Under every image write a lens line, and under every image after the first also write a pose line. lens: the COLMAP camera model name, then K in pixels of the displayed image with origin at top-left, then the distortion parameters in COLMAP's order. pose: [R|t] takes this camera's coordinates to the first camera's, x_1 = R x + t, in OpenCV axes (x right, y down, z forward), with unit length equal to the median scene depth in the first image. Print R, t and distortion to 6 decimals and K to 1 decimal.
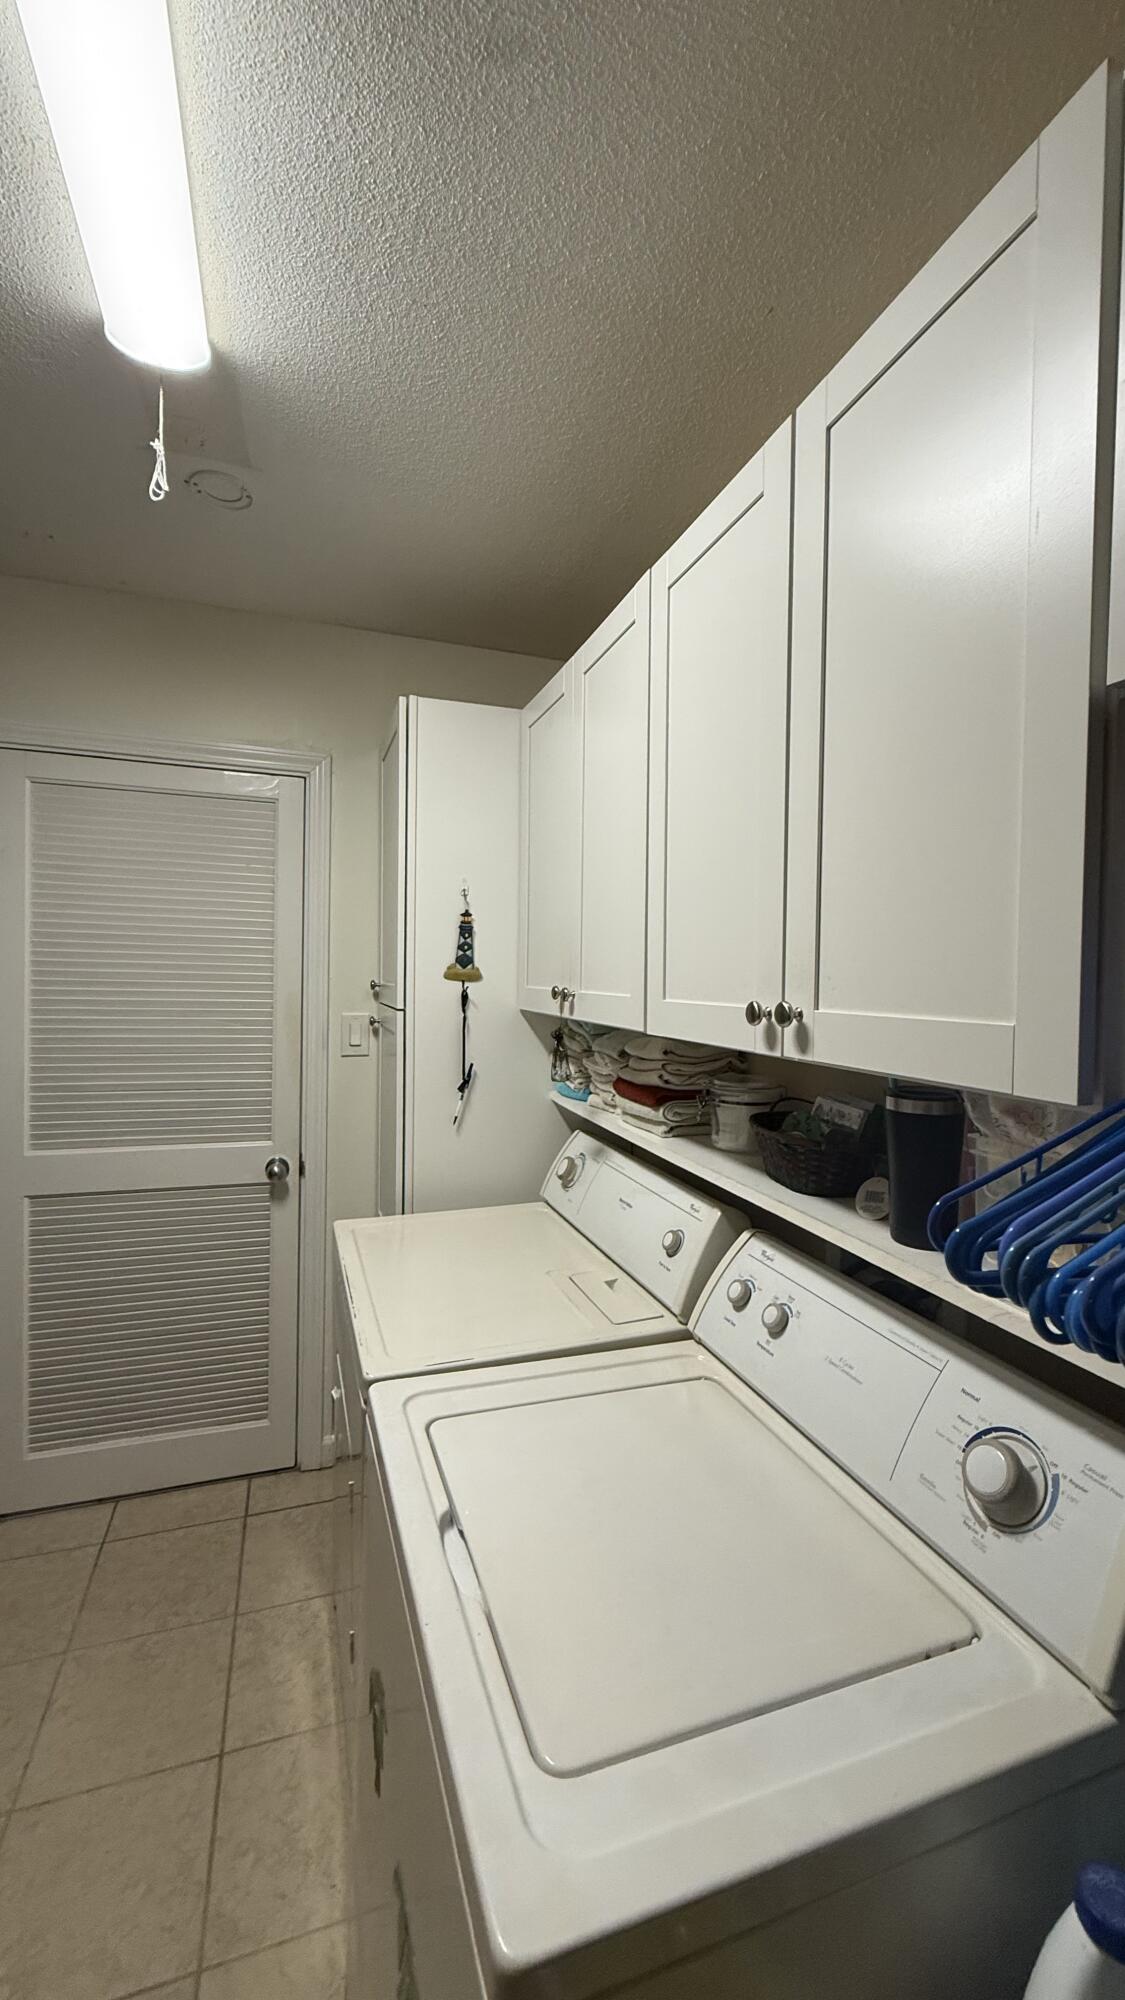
lens RADIAL K [[790.9, 0, 560.5], [0, 790.9, 1001.9], [0, 0, 1]] dist [-0.001936, 0.000098]
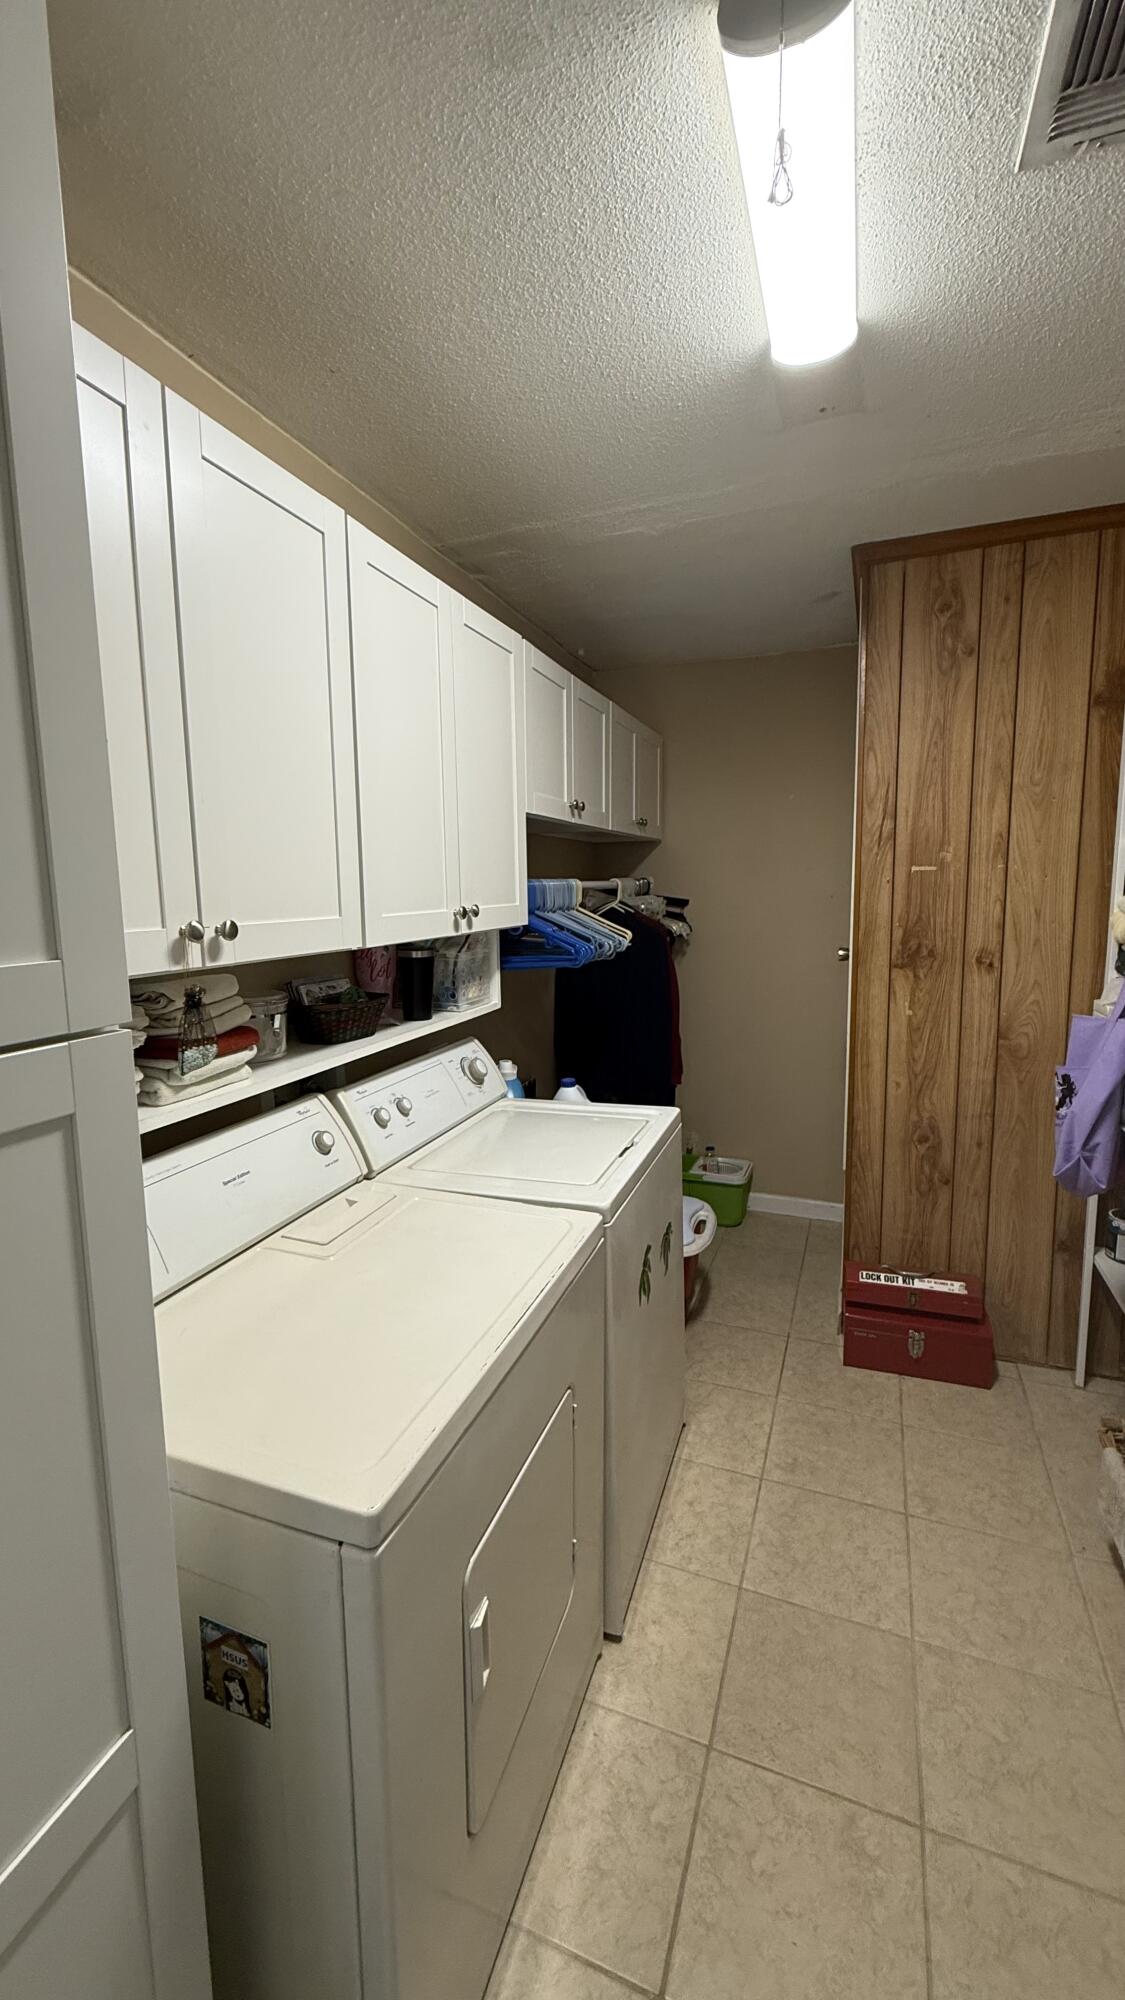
lens RADIAL K [[790.9, 0, 564.9], [0, 790.9, 987.1], [0, 0, 1]] dist [-0.001936, 0.000098]
pose [[-0.770743, -0.096821, 0.629746, -0.859019], [0.016941, 0.984923, 0.172163, -0.099714], [-0.636920, 0.143362, -0.757483, 1.734969]]
